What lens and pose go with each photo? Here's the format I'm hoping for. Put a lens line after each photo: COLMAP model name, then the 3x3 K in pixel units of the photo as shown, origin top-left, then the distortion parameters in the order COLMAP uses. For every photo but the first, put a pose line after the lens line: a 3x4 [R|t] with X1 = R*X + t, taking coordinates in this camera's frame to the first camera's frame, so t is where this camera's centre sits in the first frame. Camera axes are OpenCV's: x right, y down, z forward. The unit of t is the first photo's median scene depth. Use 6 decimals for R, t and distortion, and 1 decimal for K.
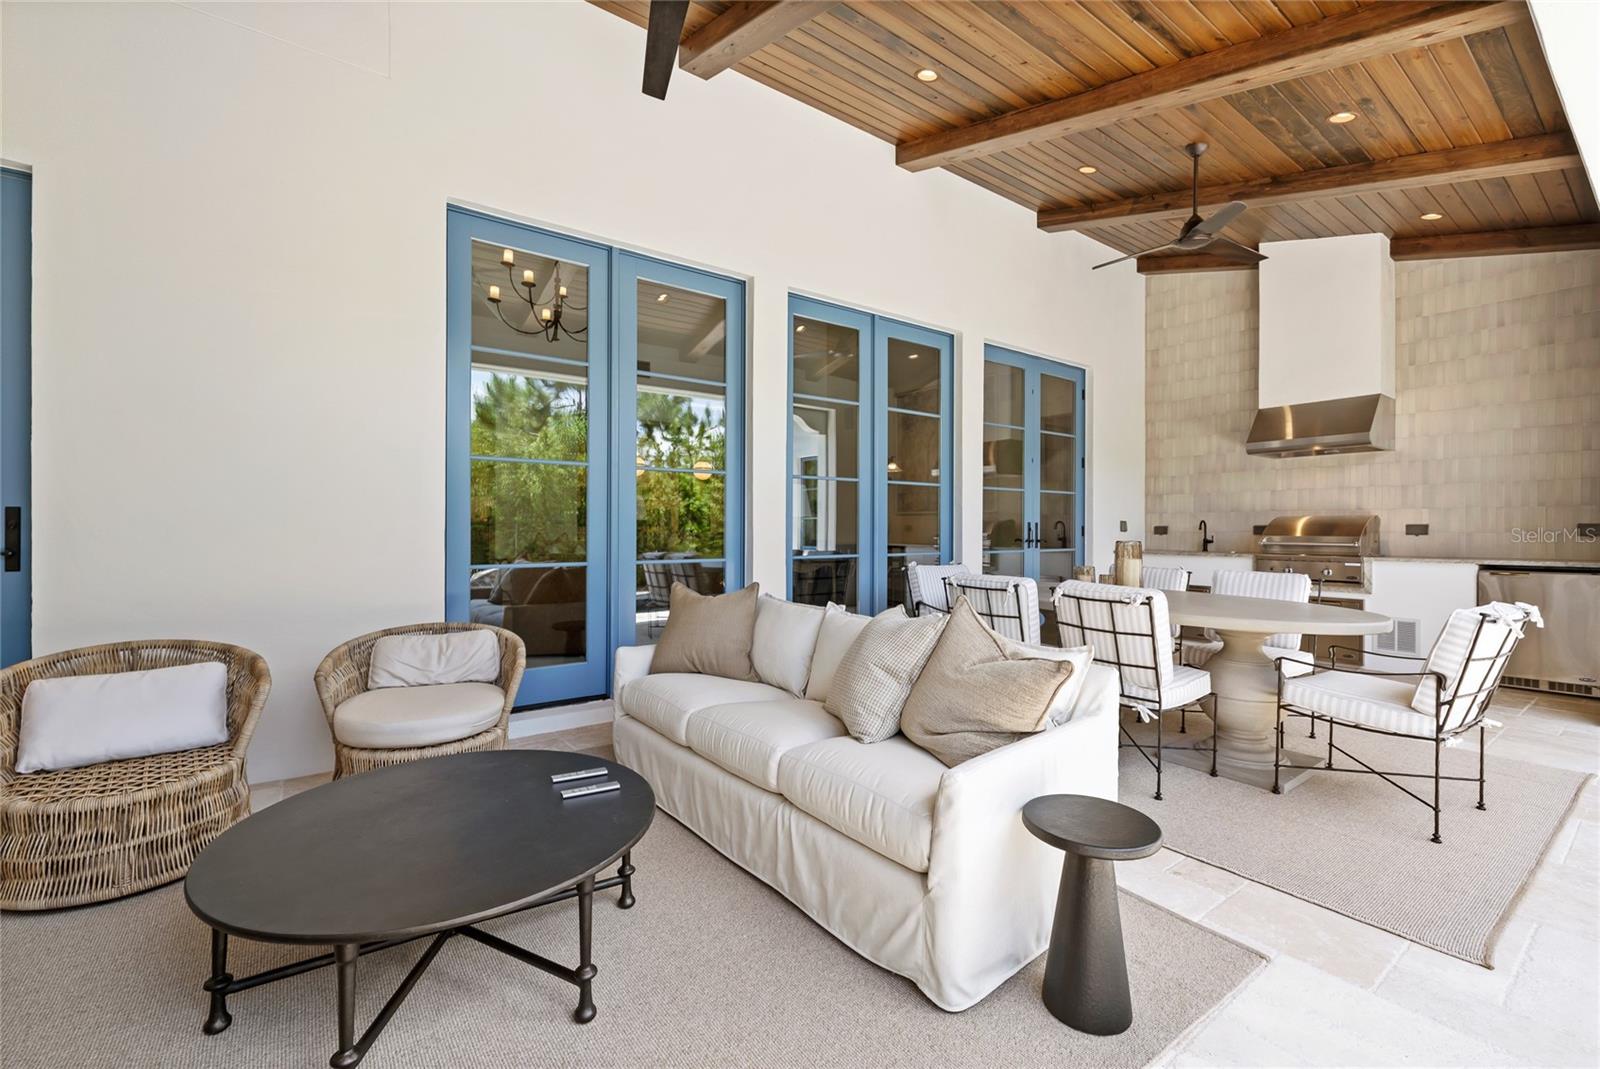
lens RADIAL K [[688.3, 0, 782.9], [0, 688.3, 528.9], [0, 0, 1]] dist [-0.001429, 0.000992]
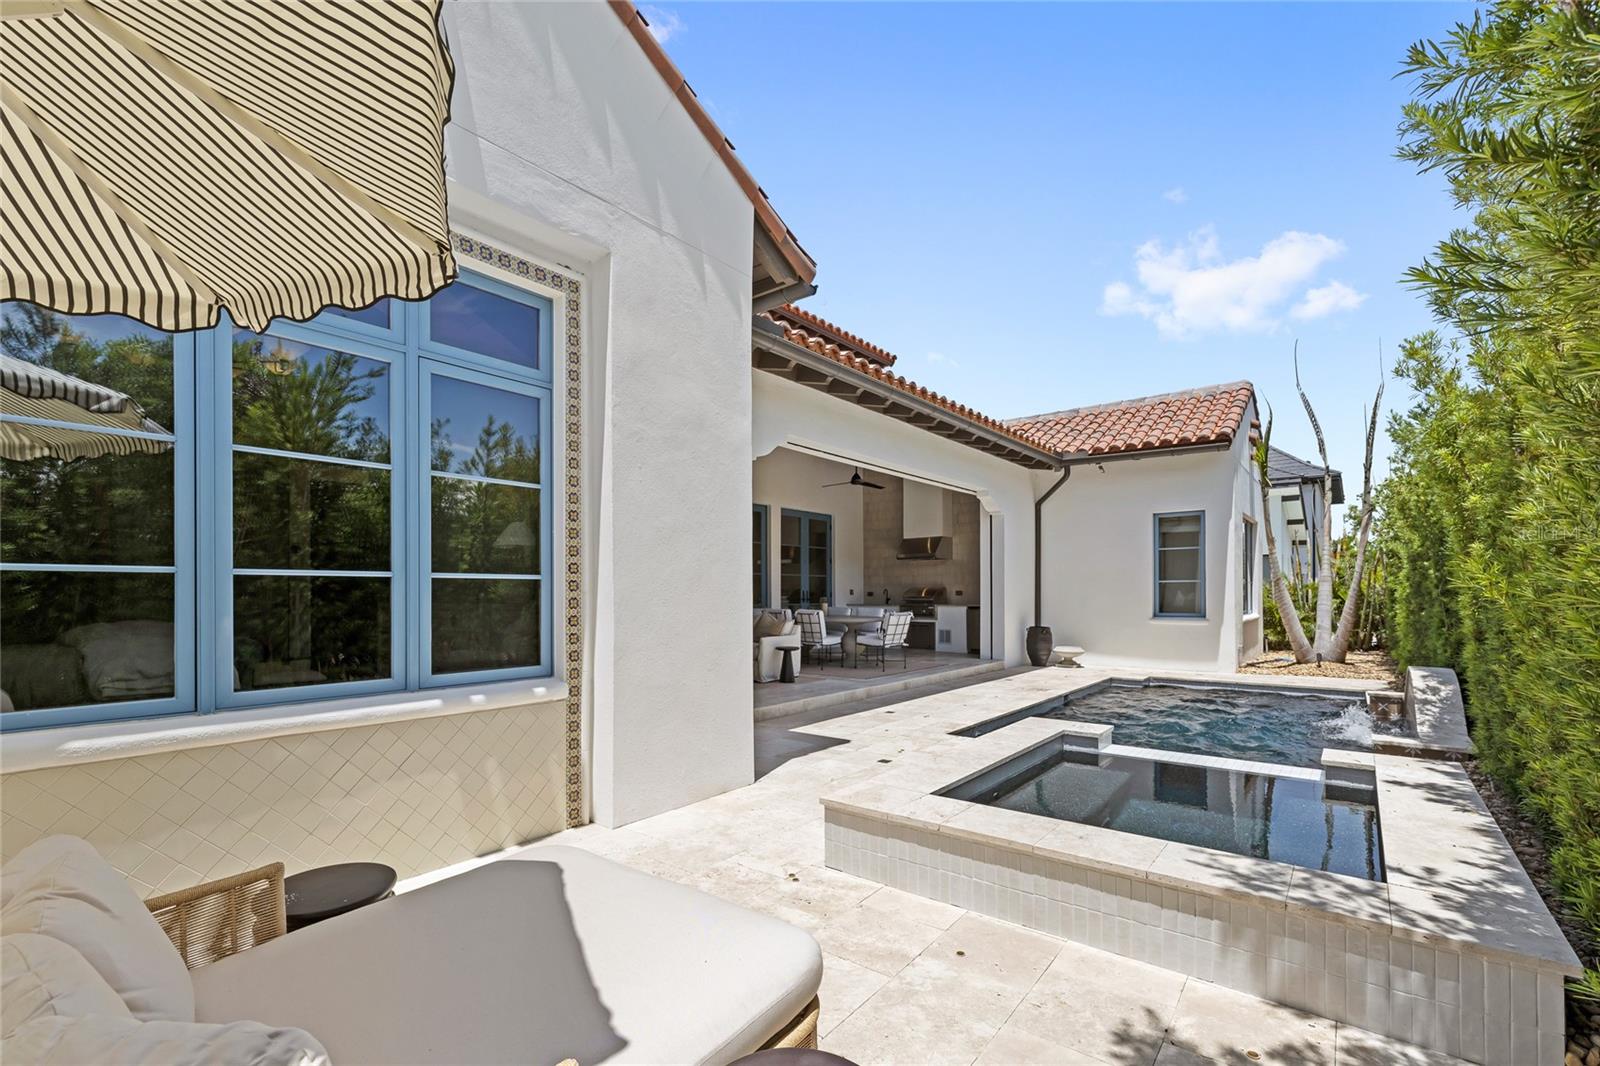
lens RADIAL K [[688.3, 0, 798.3], [0, 688.3, 590.9], [0, 0, 1]] dist [-0.001429, 0.000992]
pose [[0.964458, -0.003560, 0.264211, -0.231324], [0.005431, 0.999965, -0.006351, 0.005482], [-0.264179, 0.007560, 0.964444, -1.114611]]
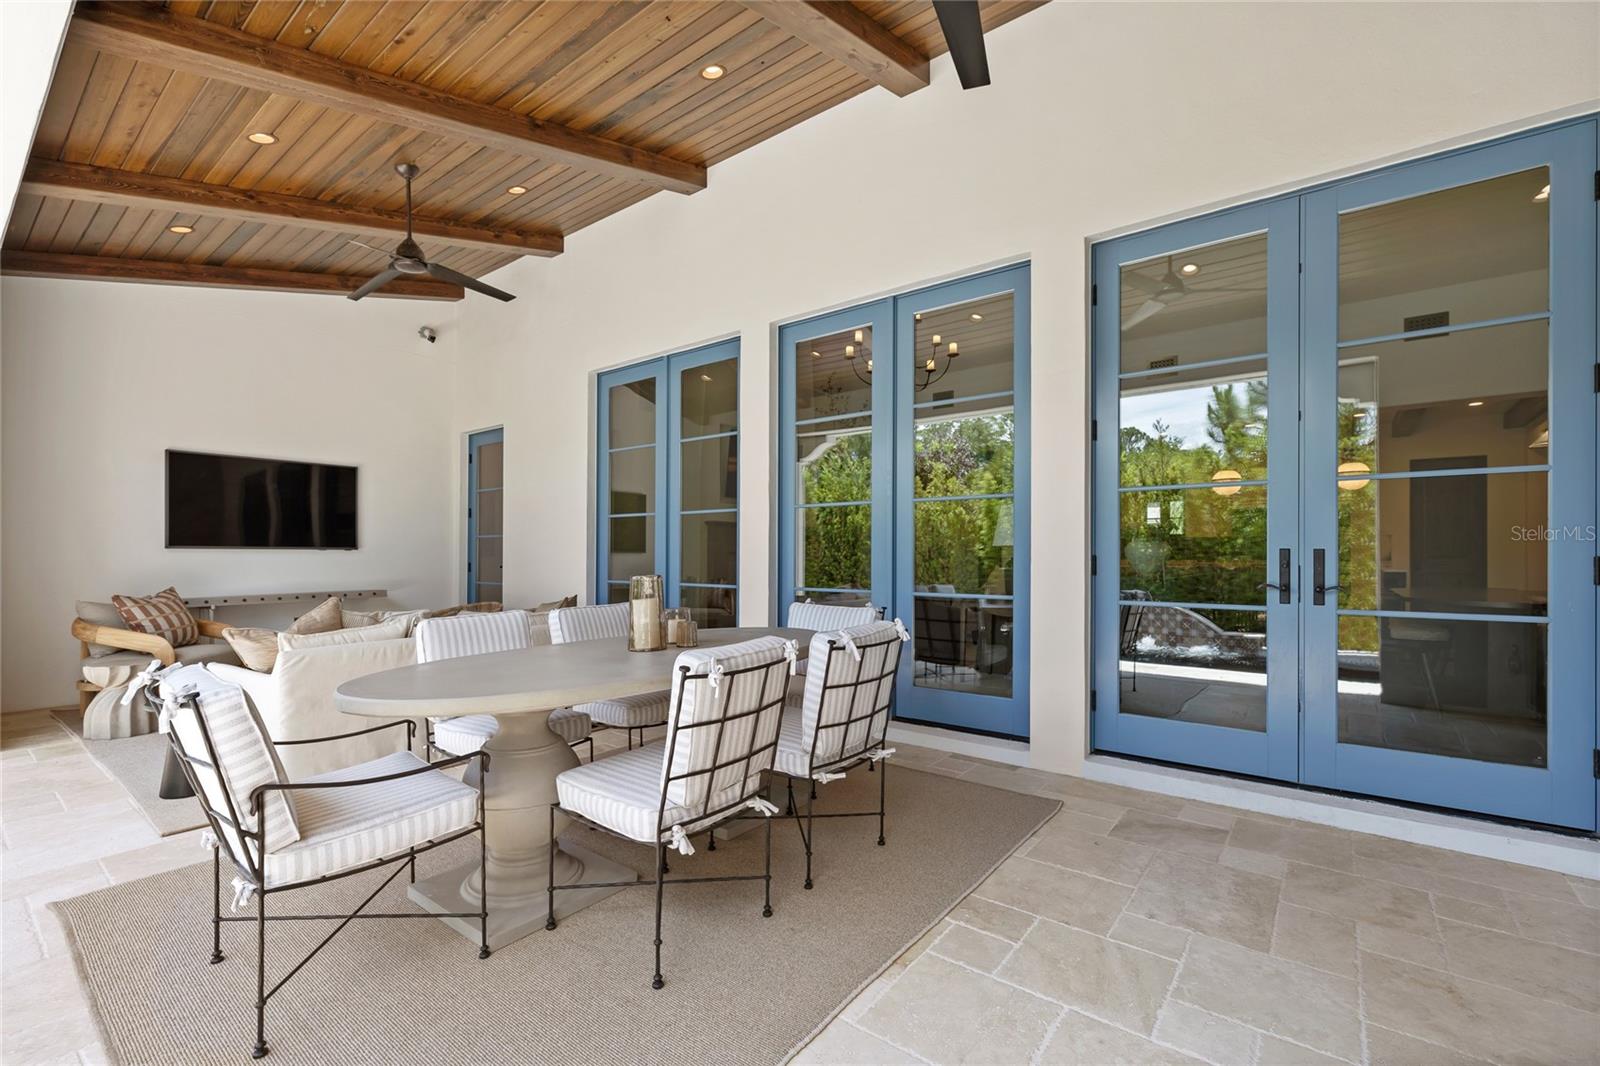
lens RADIAL K [[688.3, 0, 786.2], [0, 688.3, 558.7], [0, 0, 1]] dist [-0.001429, 0.000992]
pose [[0.275976, -0.000429, -0.961164, 0.826944], [-0.006147, 0.999979, -0.002211, 0.000166], [0.961145, 0.006519, 0.275968, 0.615569]]
